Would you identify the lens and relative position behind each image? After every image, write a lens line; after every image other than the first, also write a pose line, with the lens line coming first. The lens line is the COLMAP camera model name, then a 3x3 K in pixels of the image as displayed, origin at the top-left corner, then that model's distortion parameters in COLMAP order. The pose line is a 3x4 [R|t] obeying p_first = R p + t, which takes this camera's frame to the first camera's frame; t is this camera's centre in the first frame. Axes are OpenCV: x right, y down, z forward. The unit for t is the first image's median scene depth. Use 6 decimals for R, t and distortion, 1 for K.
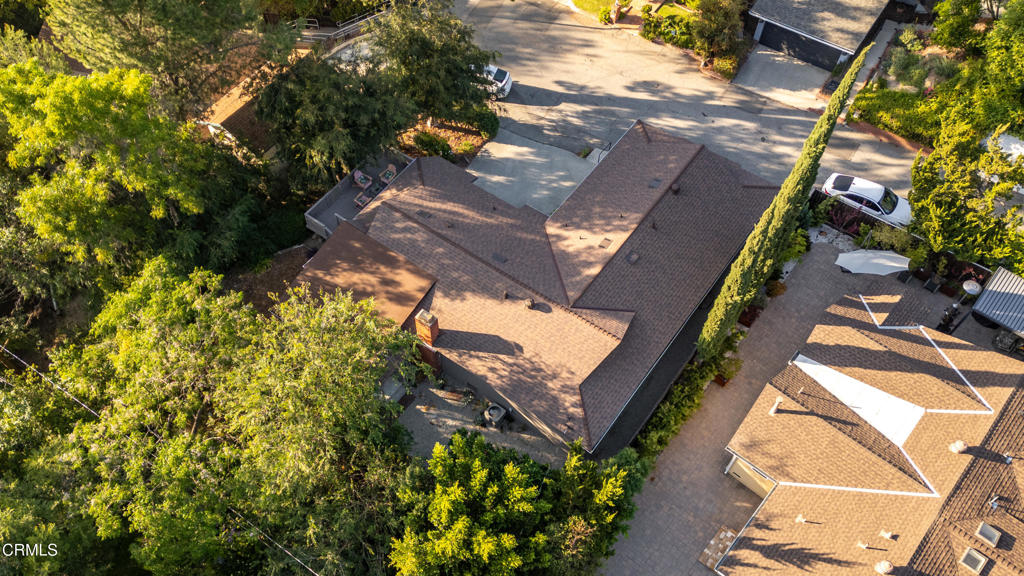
lens RADIAL K [[775.5, 0, 512.0], [0, 775.5, 288.0], [0, 0, 1]] dist [0.007883, 0.000289]
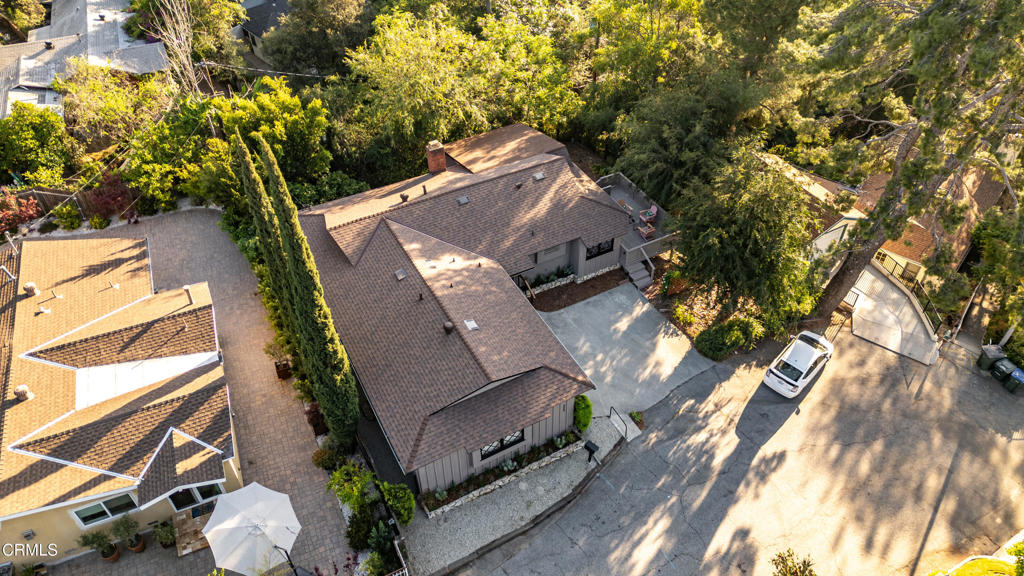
lens RADIAL K [[775.5, 0, 512.0], [0, 775.5, 288.0], [0, 0, 1]] dist [0.007883, 0.000289]
pose [[-0.440977, 0.607400, -0.660761, 0.726046], [-0.759590, 0.139585, 0.635247, -0.740650], [0.478081, 0.782037, 0.399821, 0.673483]]
